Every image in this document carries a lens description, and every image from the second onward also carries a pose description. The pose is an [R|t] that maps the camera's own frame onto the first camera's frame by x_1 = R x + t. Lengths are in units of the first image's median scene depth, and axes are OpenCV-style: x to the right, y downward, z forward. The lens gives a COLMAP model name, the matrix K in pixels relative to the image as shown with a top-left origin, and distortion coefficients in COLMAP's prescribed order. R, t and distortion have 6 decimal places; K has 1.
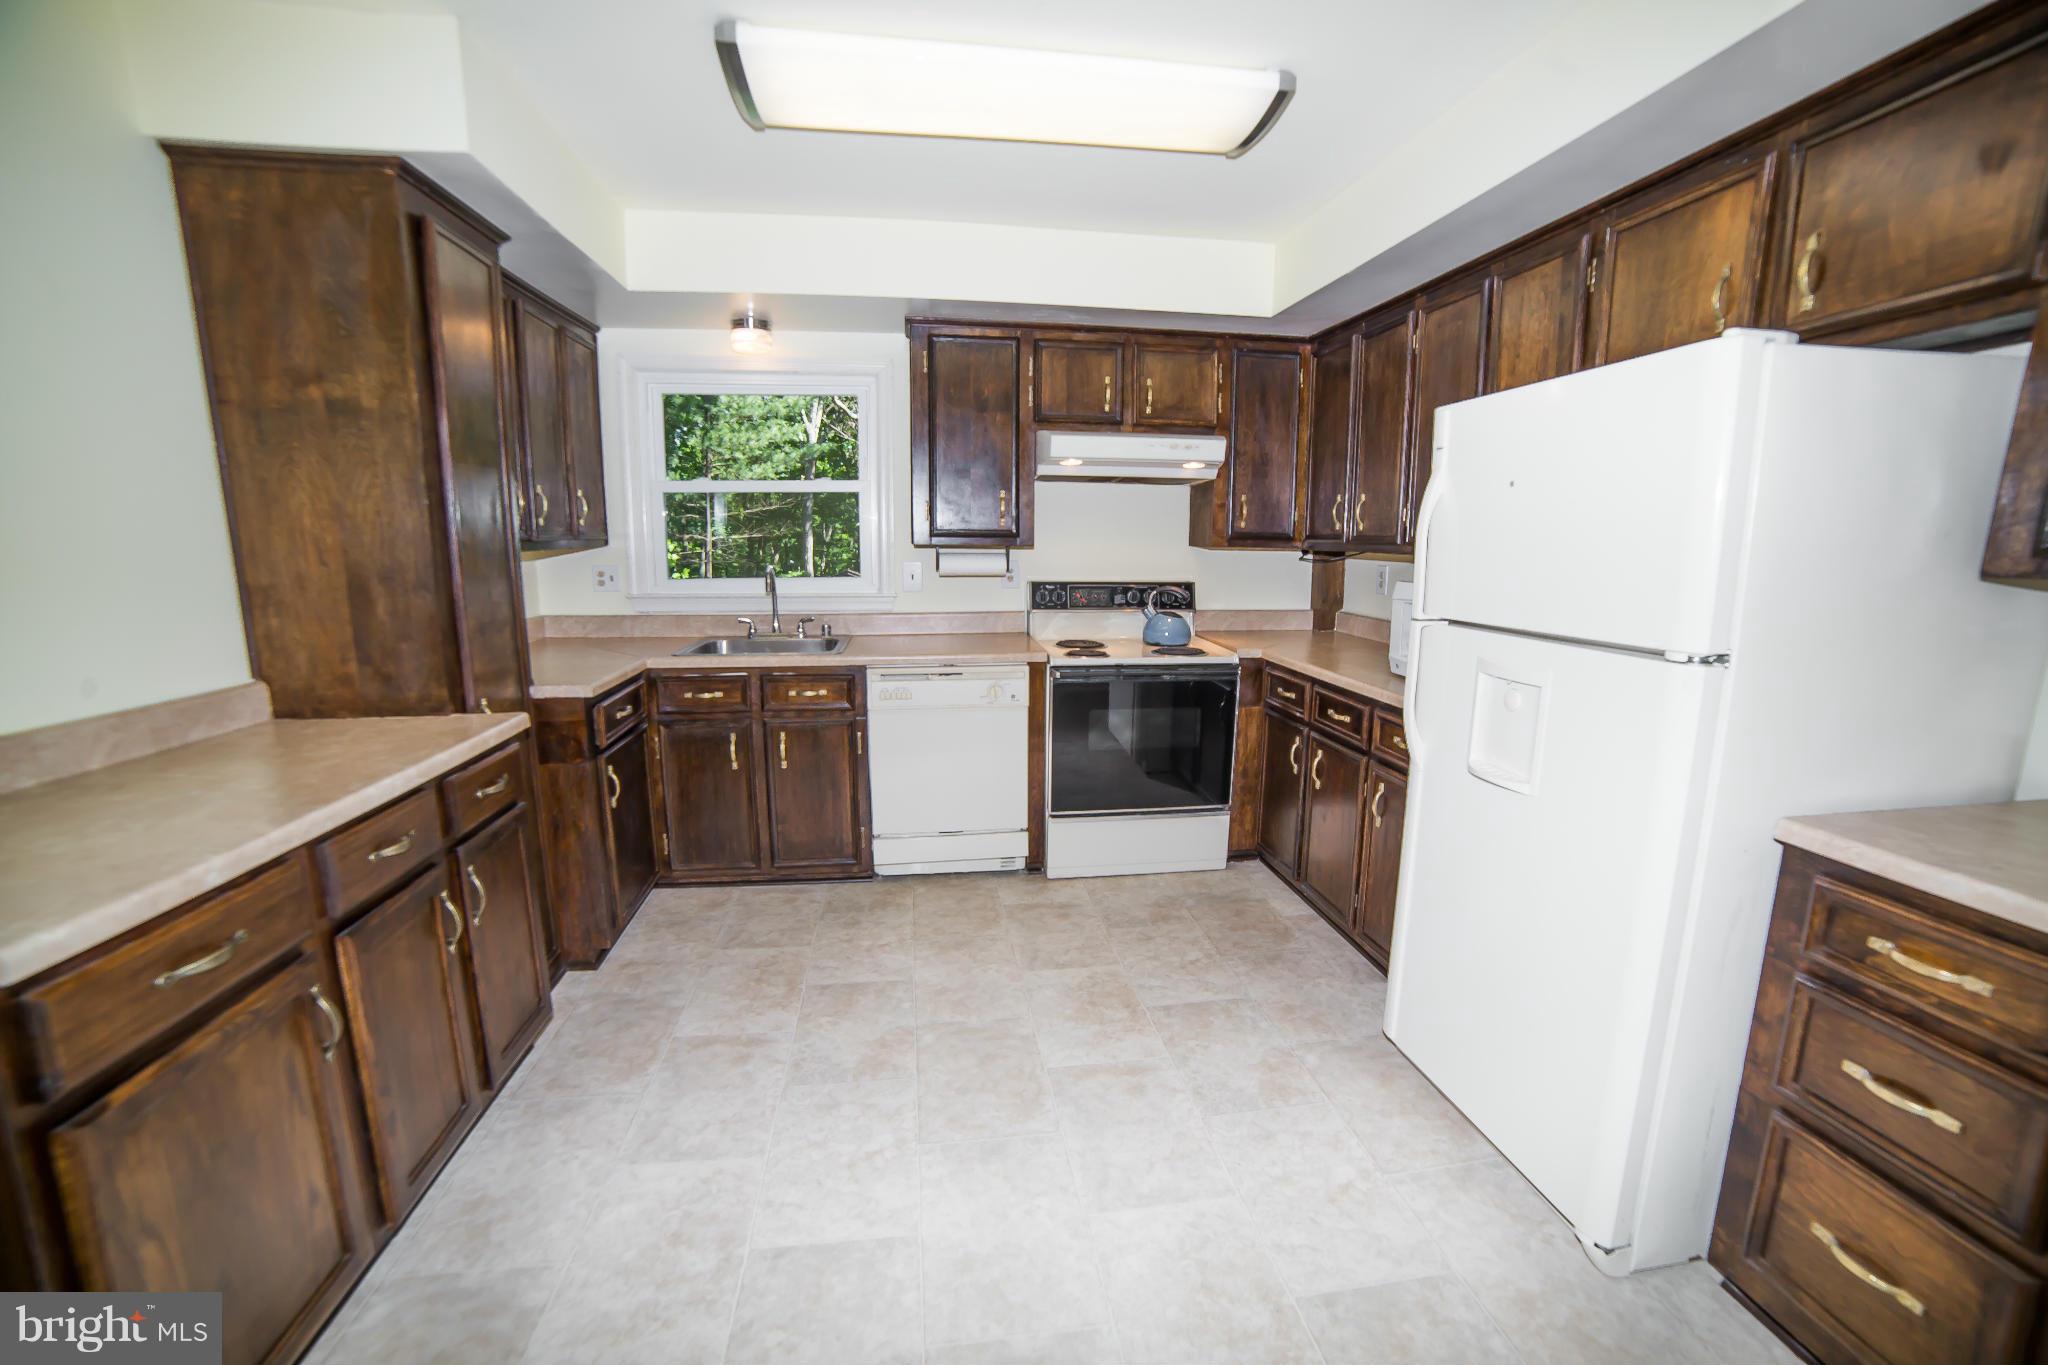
lens RADIAL K [[842.0, 0, 1028.1], [0, 842.0, 679.6], [0, 0, 1]] dist [-0.108222, 0.041665]
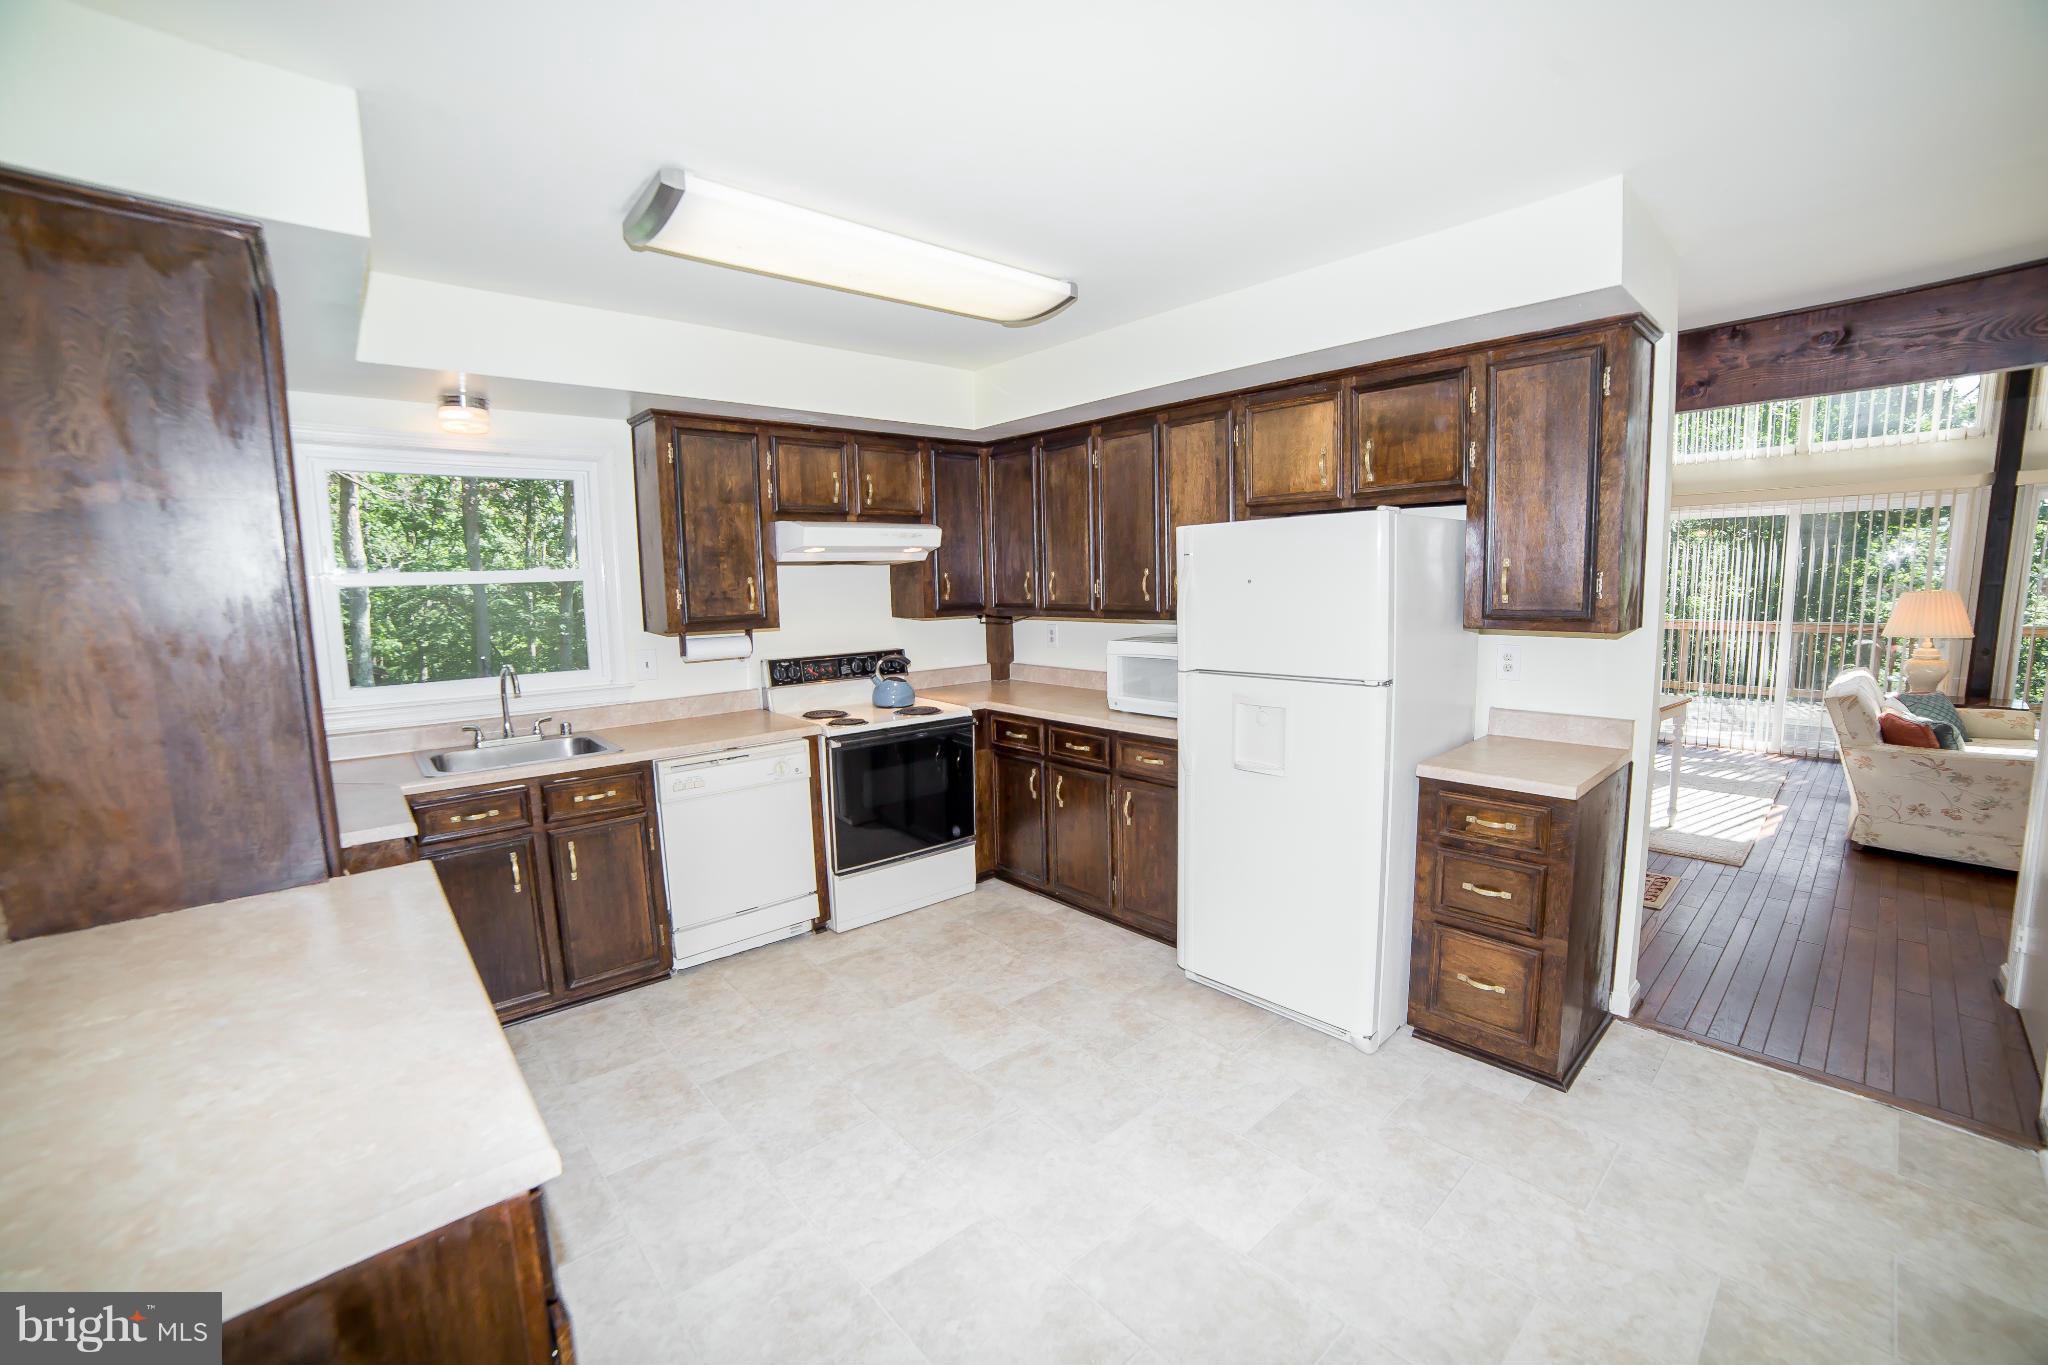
lens RADIAL K [[842.0, 0, 1028.1], [0, 842.0, 679.6], [0, 0, 1]] dist [-0.108222, 0.041665]
pose [[0.835888, -0.089484, 0.541557, -0.333044], [0.119756, 0.992585, -0.020832, -0.036200], [-0.535677, 0.082268, 0.840406, -0.057054]]
